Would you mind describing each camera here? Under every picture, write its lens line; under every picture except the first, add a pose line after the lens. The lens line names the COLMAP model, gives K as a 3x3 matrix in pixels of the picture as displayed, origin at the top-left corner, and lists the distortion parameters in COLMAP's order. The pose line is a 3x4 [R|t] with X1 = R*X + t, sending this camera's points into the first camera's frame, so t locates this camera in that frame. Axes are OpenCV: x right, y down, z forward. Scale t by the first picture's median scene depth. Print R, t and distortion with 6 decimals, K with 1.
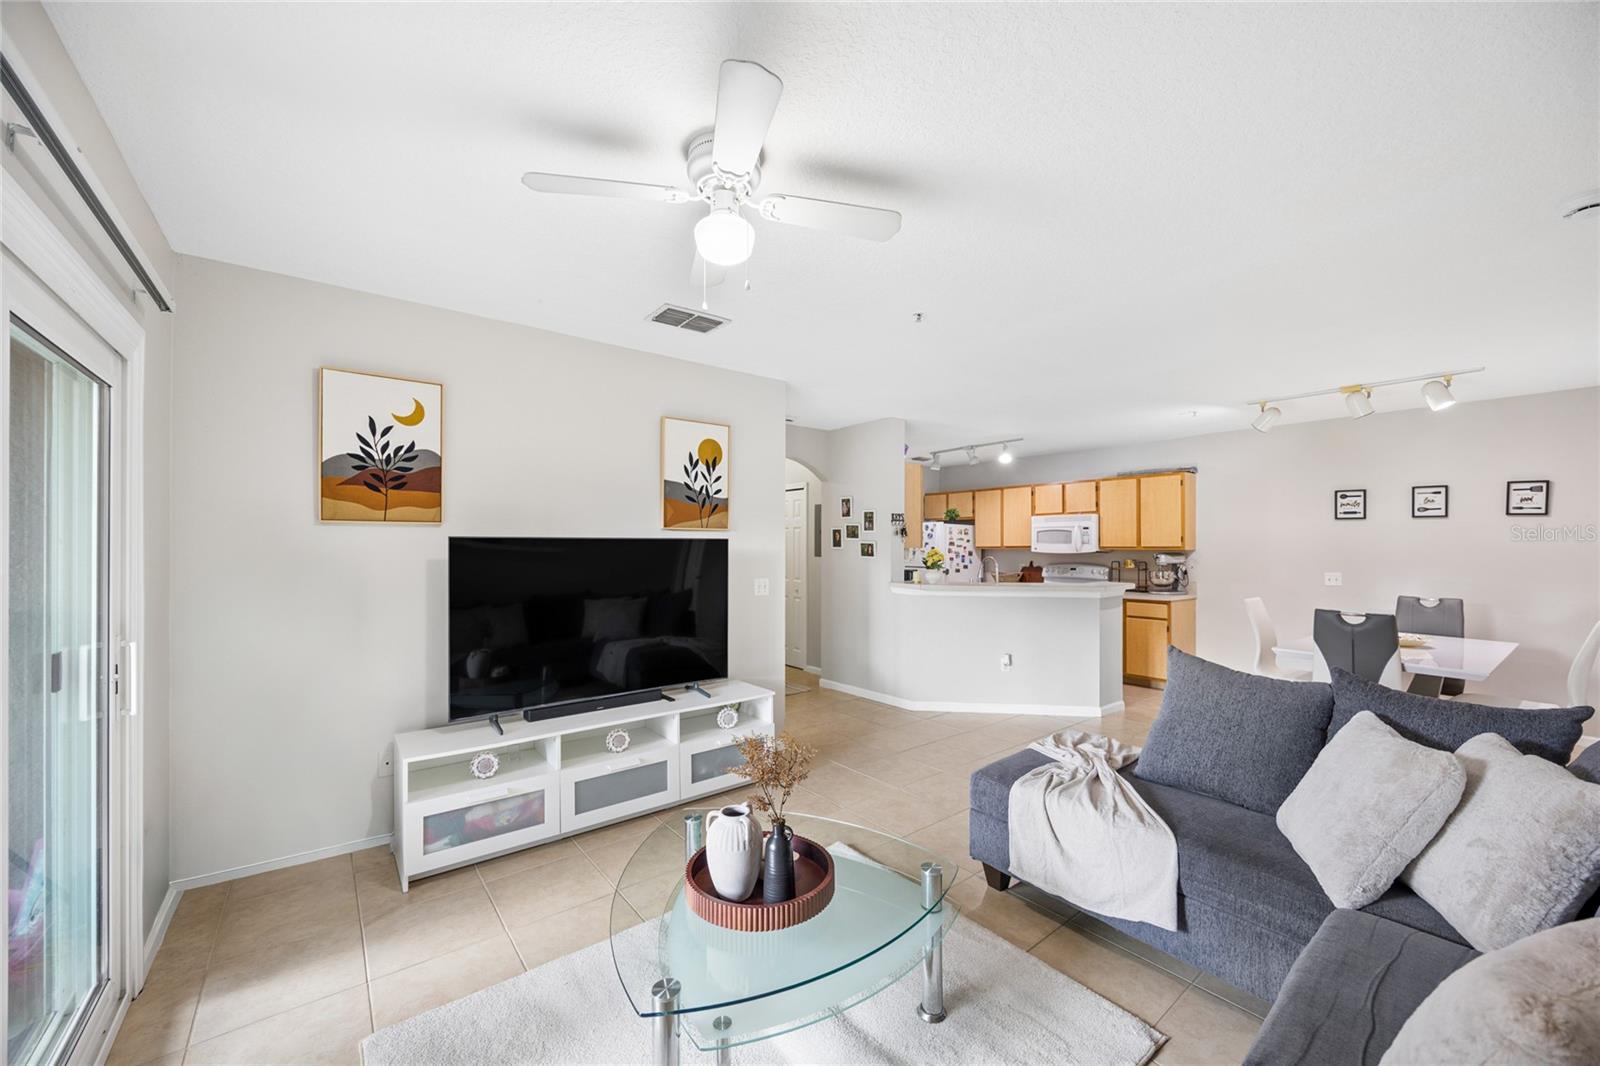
lens RADIAL K [[613.4, 0, 788.4], [0, 613.4, 544.0], [0, 0, 1]] dist [-0.002385, -0.000108]
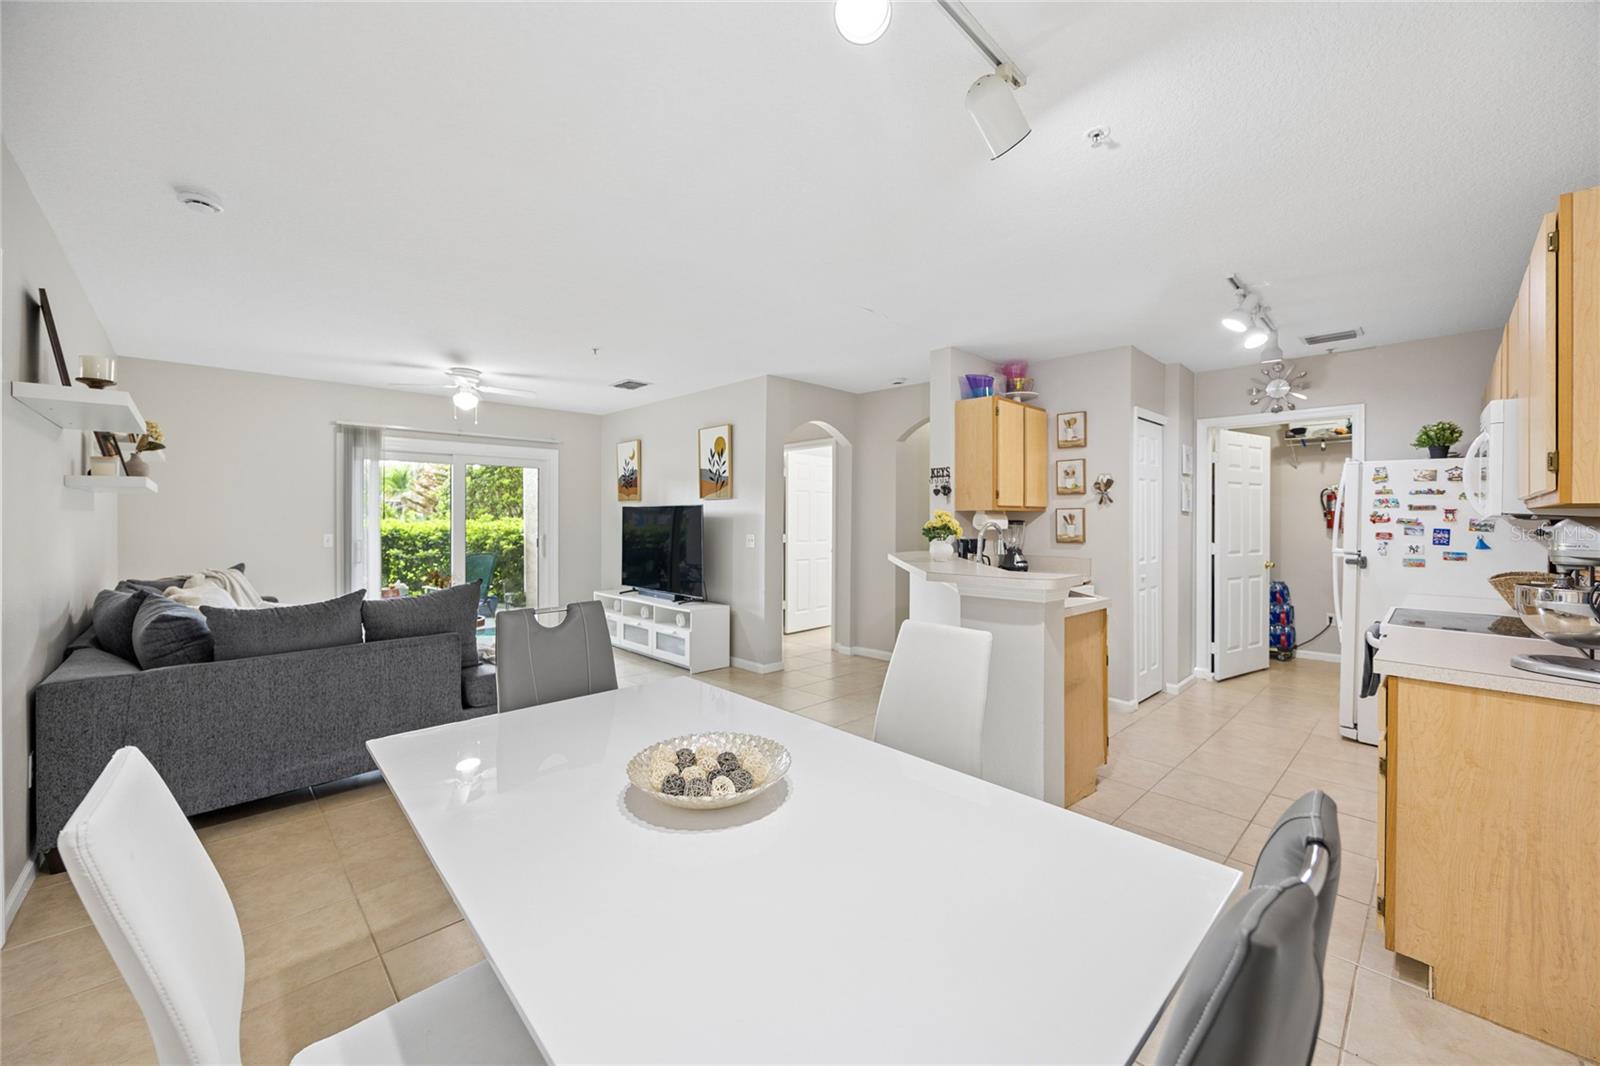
lens RADIAL K [[613.4, 0, 804.4], [0, 613.4, 515.0], [0, 0, 1]] dist [-0.002385, -0.000108]
pose [[0.112684, -0.006380, -0.993610, 0.717875], [-0.002878, 0.999973, -0.006747, 0.013717], [0.993627, 0.003620, 0.112662, 0.547222]]
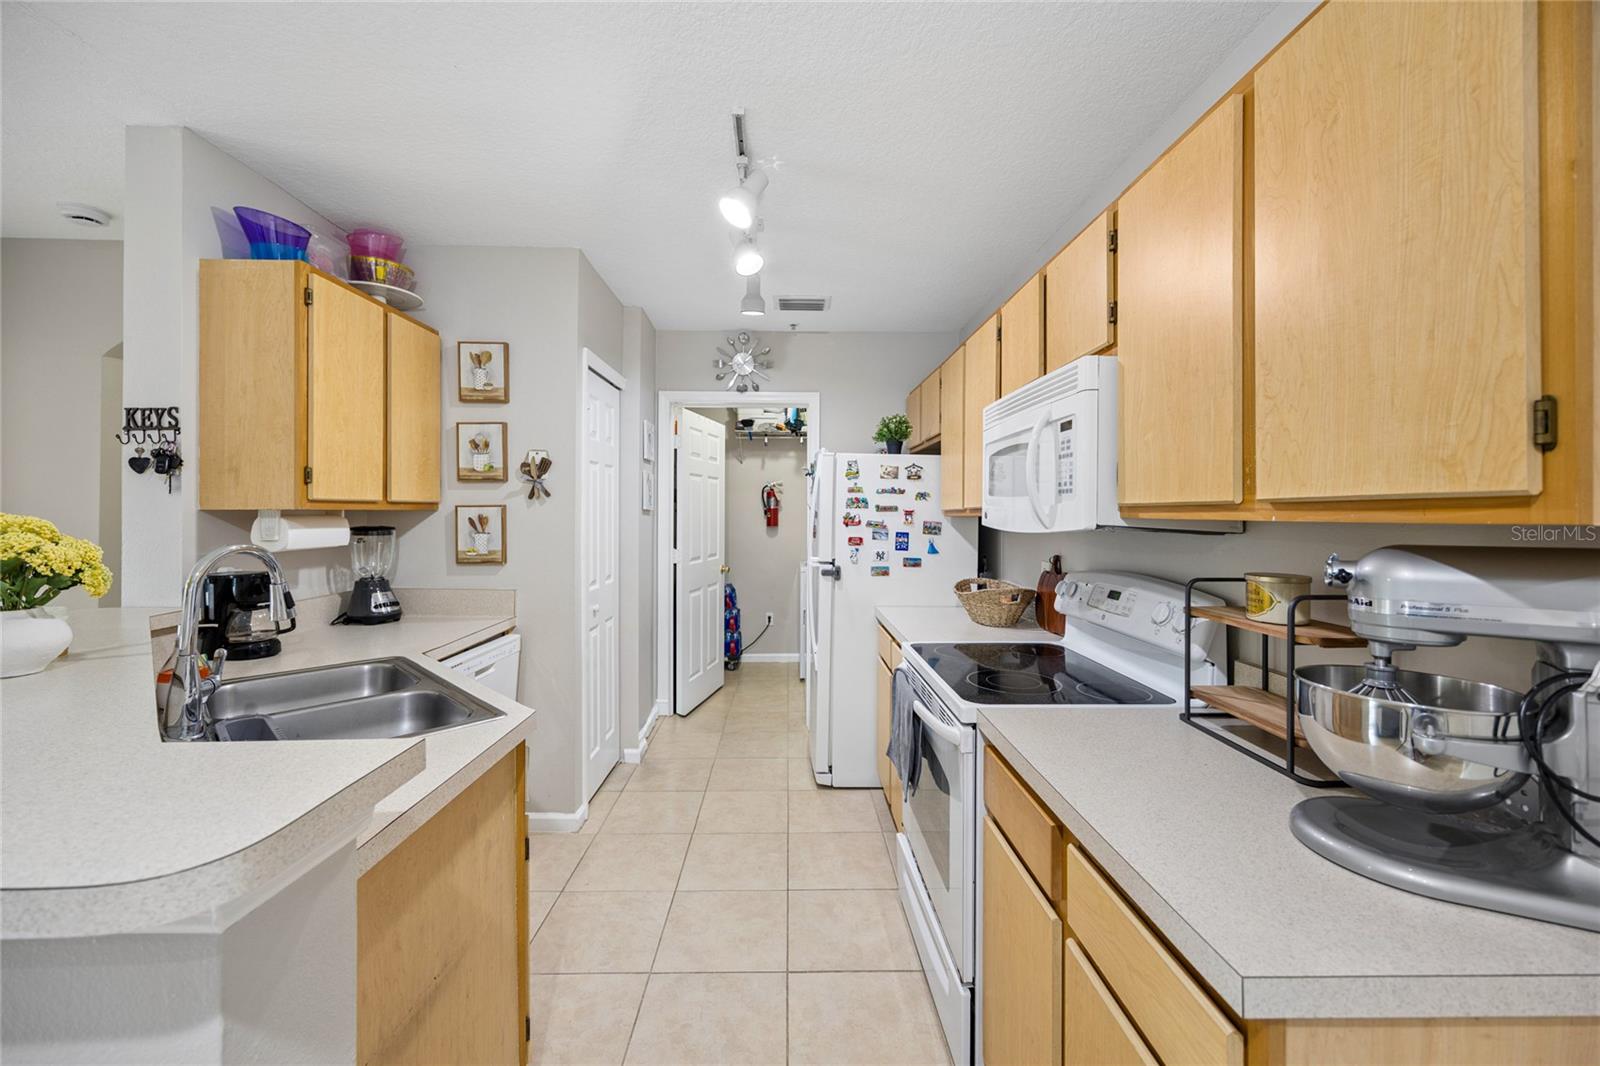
lens RADIAL K [[613.4, 0, 797.8], [0, 613.4, 512.3], [0, 0, 1]] dist [-0.002385, -0.000108]
pose [[0.809589, 0.001315, -0.586996, 0.497756], [-0.000853, 0.999999, 0.001063, 0.005586], [0.586997, -0.000360, 0.809589, 0.700234]]
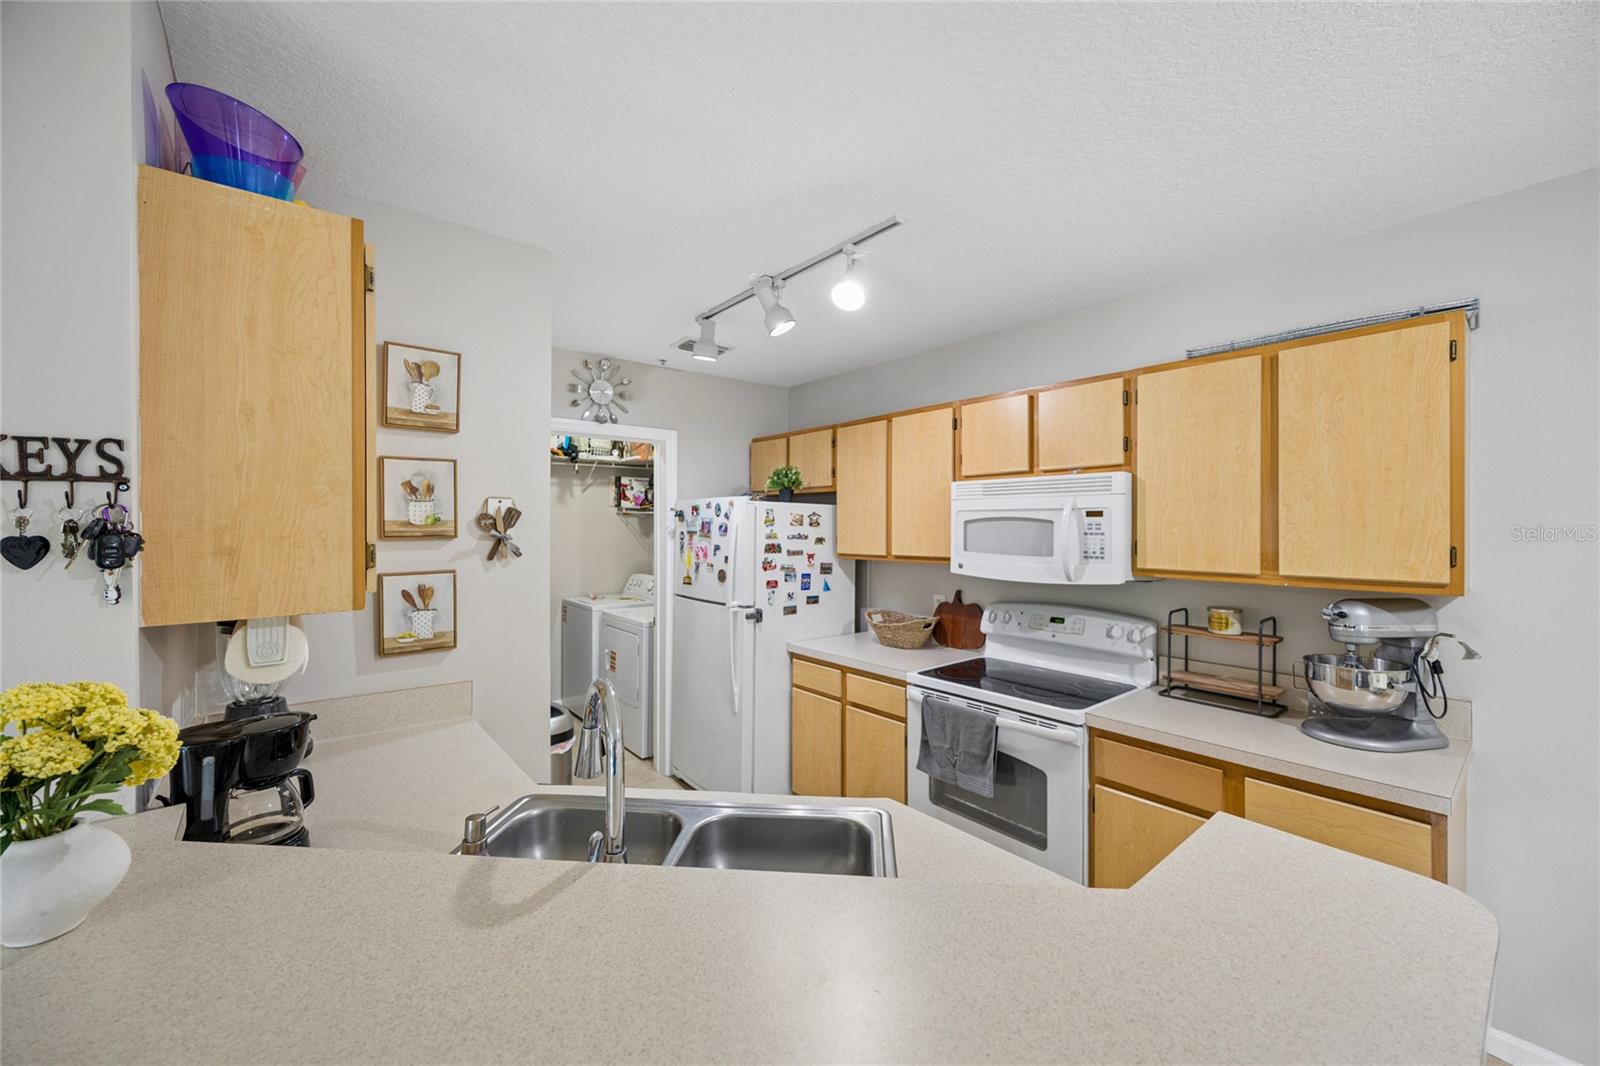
lens RADIAL K [[613.4, 0, 793.2], [0, 613.4, 528.9], [0, 0, 1]] dist [-0.002385, -0.000108]
pose [[0.999511, -0.000084, 0.031261, 0.284290], [-0.000233, 0.999949, 0.010132, -0.019263], [-0.031260, -0.010134, 0.999460, 0.615267]]
